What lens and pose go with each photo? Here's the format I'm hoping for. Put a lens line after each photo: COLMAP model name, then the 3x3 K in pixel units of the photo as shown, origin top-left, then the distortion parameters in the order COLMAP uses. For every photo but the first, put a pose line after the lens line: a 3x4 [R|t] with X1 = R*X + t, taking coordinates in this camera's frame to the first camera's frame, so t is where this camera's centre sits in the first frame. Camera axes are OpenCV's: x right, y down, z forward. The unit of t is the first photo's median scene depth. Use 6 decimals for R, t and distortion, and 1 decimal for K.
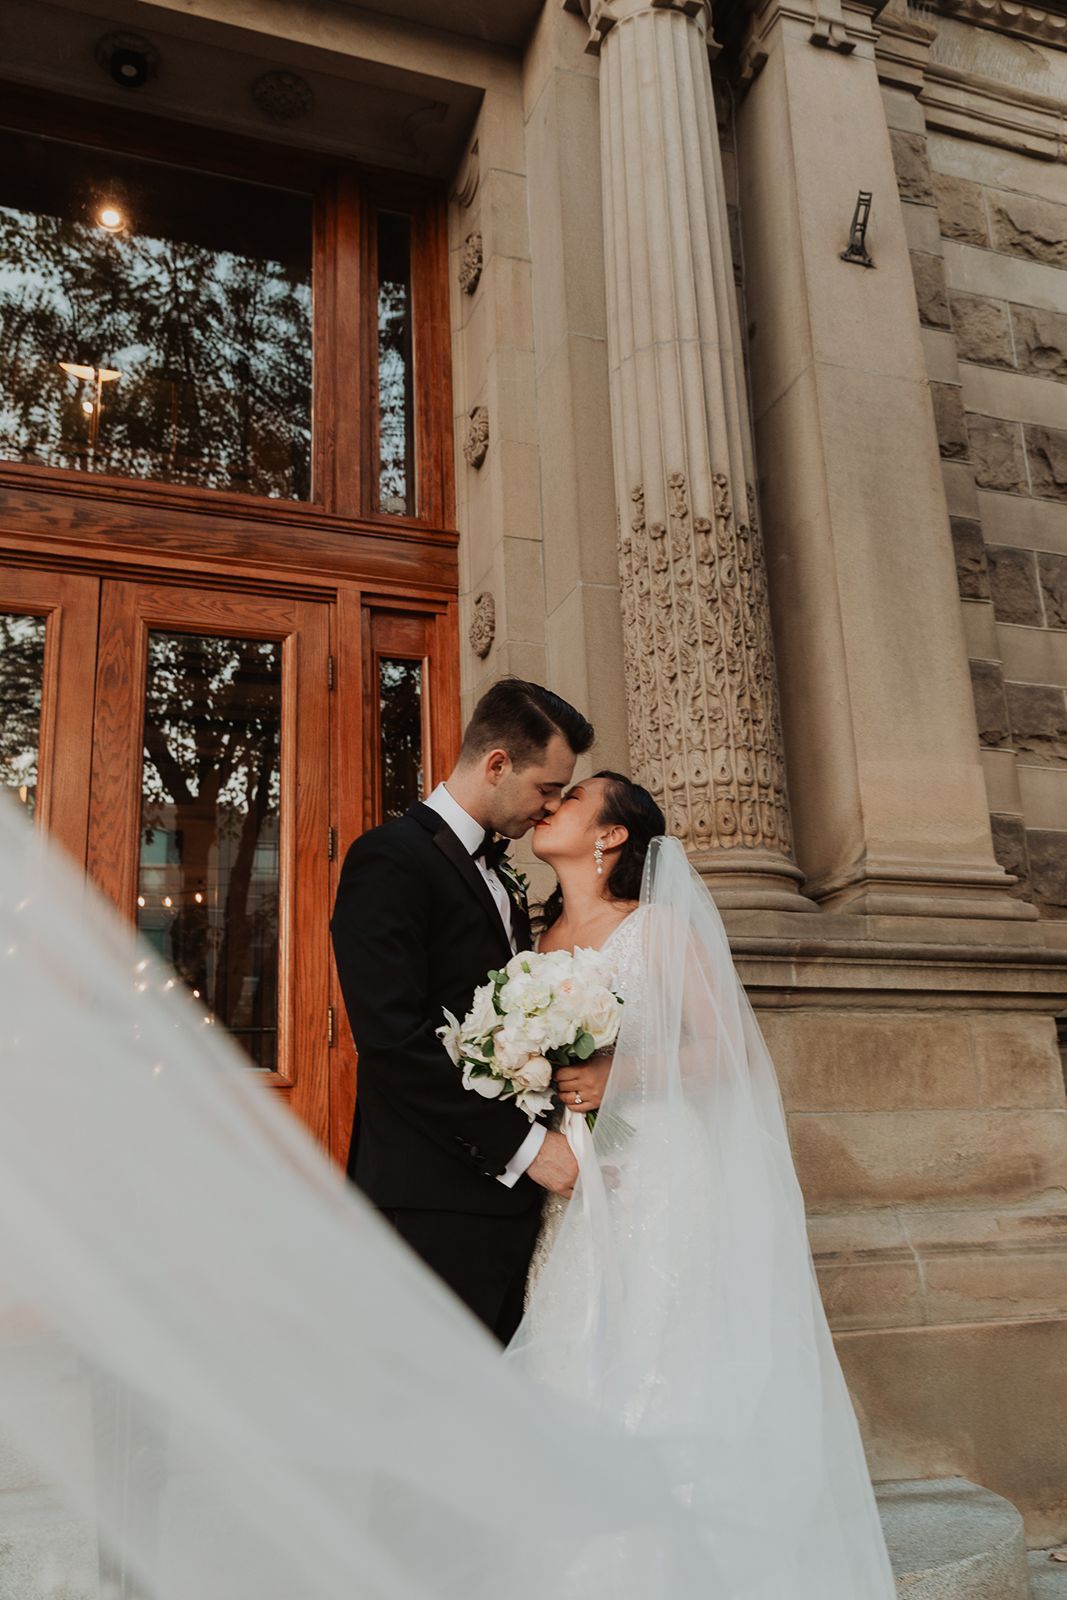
lens RADIAL K [[1413.7, 0, 533.5], [0, 1413.7, 800.0], [0, 0, 1]] dist [0.011952, 0.005765]
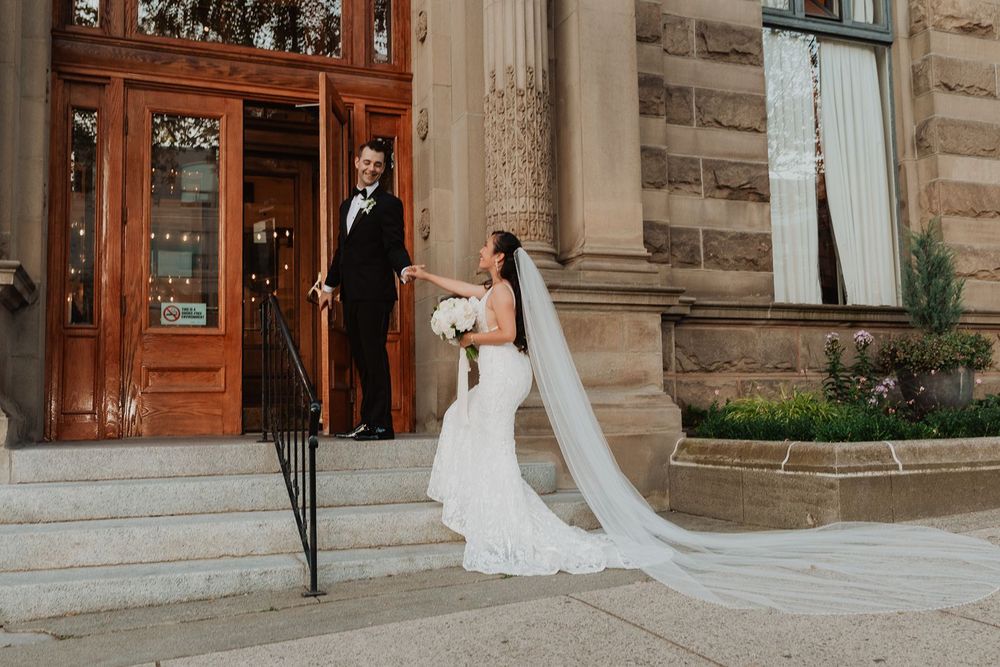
lens RADIAL K [[937.9, 0, 474.6], [0, 937.9, 335.2], [0, 0, 1]] dist [0.008516, 0.014051]
pose [[0.999741, 0.022298, 0.004447, 0.049877], [-0.022736, 0.979730, 0.199029, -0.112955], [0.000081, -0.199079, 0.979983, -0.519970]]
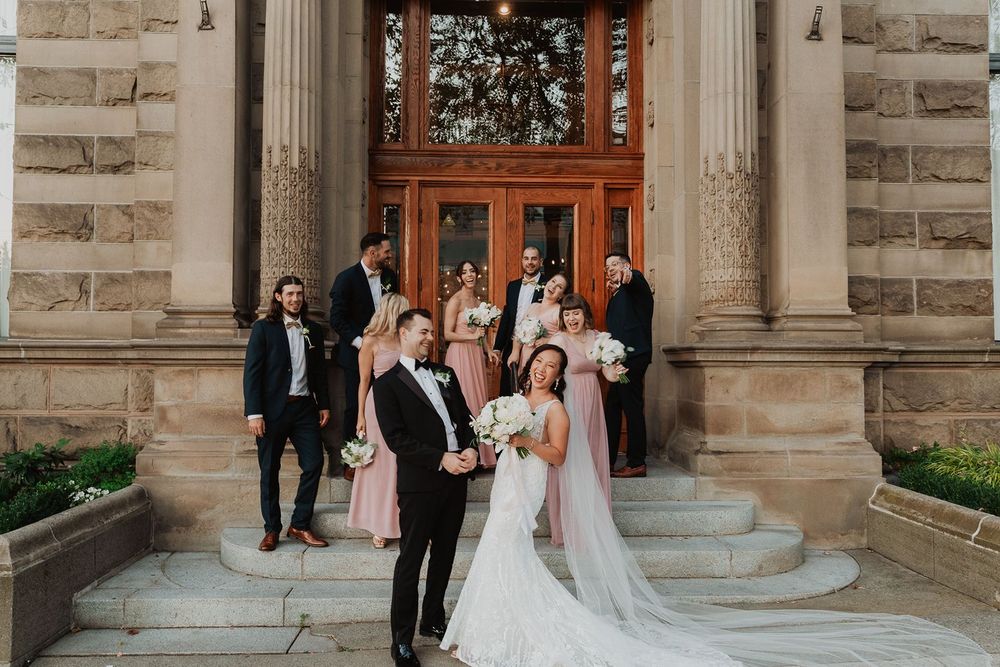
lens RADIAL K [[744.4, 0, 495.3], [0, 744.4, 333.8], [0, 0, 1]] dist [0.007171, 0.004872]
pose [[0.947498, 0.030212, -0.318331, 0.155775], [0.051044, 0.968470, 0.243843, -0.268669], [0.315661, -0.247290, 0.916082, -0.438329]]
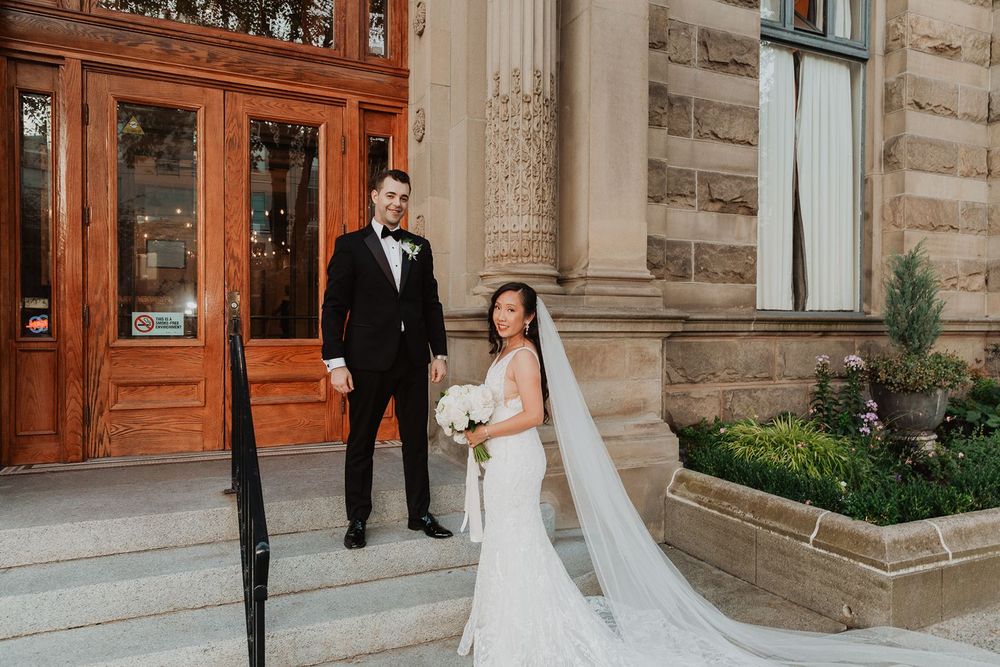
lens RADIAL K [[688.9, 0, 500.0], [0, 688.9, 333.5], [0, 0, 1]] dist [0.021167, -0.003336]
pose [[0.996253, 0.044497, 0.074156, 0.022737], [-0.064320, 0.954433, 0.291413, -0.159551], [-0.057810, -0.295091, 0.953719, -0.044840]]
